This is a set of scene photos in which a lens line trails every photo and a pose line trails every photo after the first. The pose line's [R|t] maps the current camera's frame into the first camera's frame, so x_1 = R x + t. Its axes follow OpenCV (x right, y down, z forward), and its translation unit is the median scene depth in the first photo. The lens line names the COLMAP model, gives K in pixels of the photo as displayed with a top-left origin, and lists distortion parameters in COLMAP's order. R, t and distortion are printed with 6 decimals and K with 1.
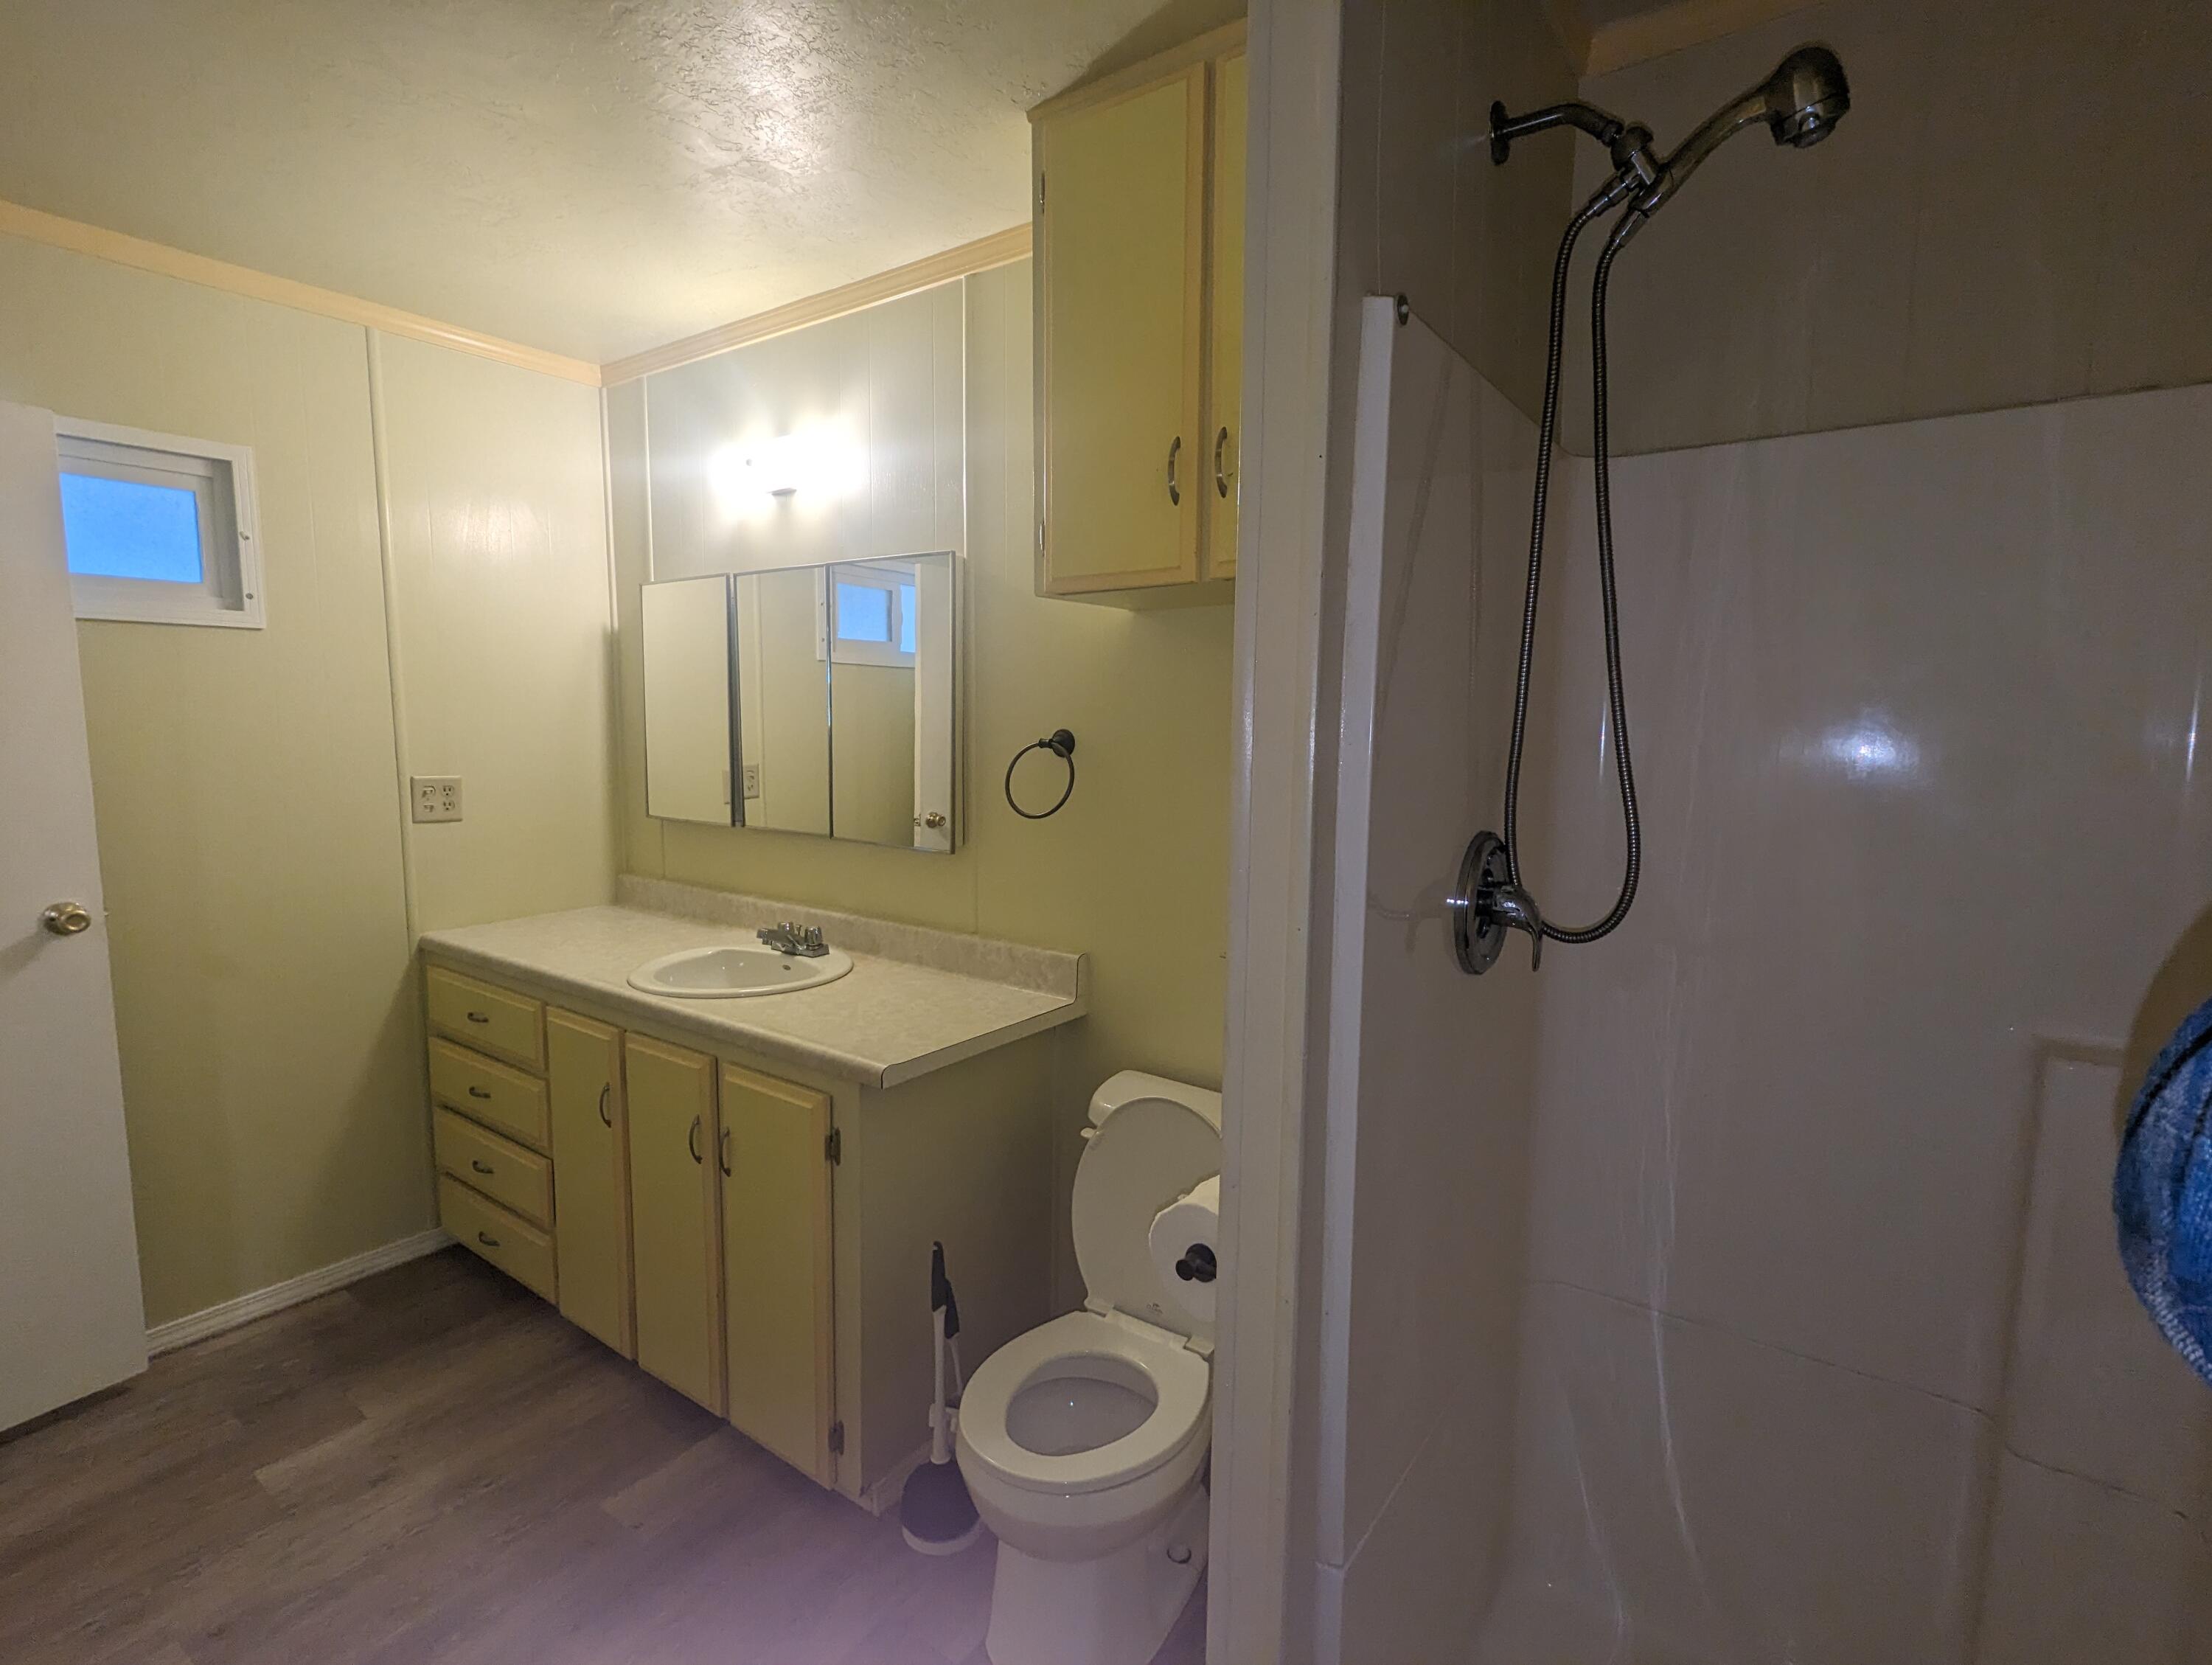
lens RADIAL K [[1047.6, 0, 1104.6], [0, 1047.6, 834.8], [0, 0, 1]] dist [0.001324, -0.000185]
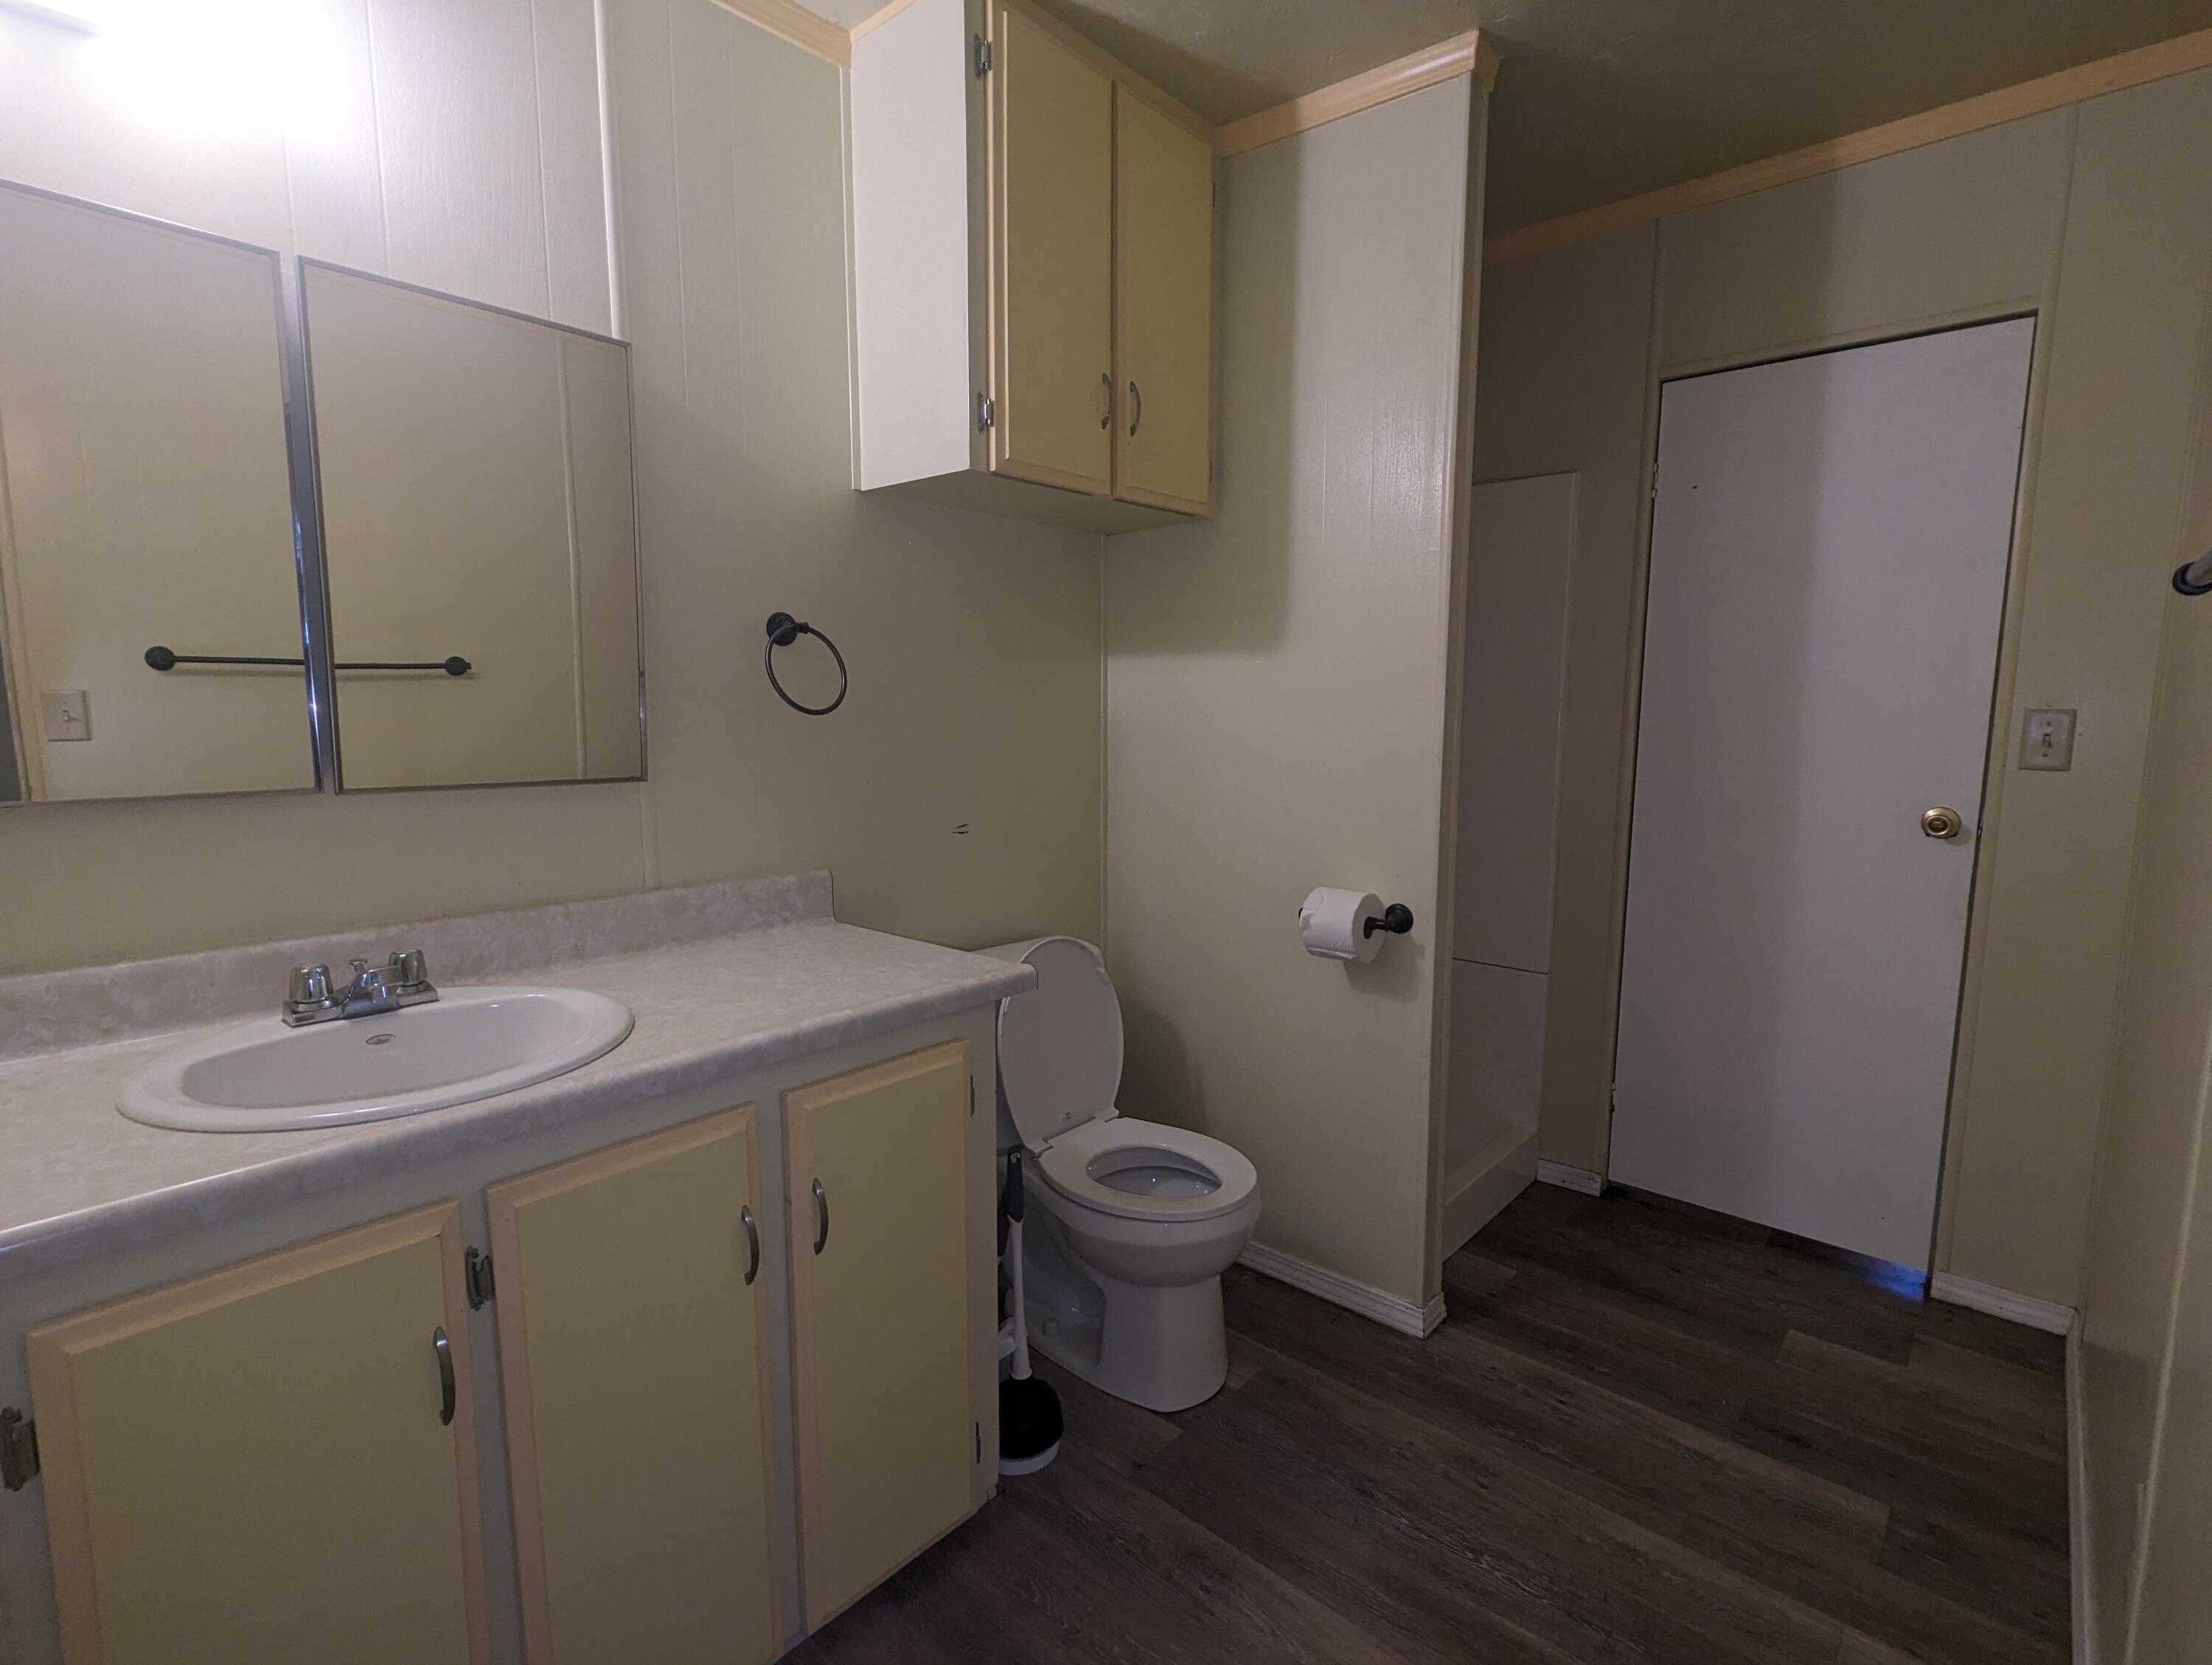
lens RADIAL K [[1047.6, 0, 1104.6], [0, 1047.6, 834.8], [0, 0, 1]] dist [0.001324, -0.000185]
pose [[0.107252, -0.131613, 0.985482, -0.859817], [0.114586, 0.986231, 0.119242, 0.006158], [-0.987607, 0.100133, 0.120856, 0.643492]]
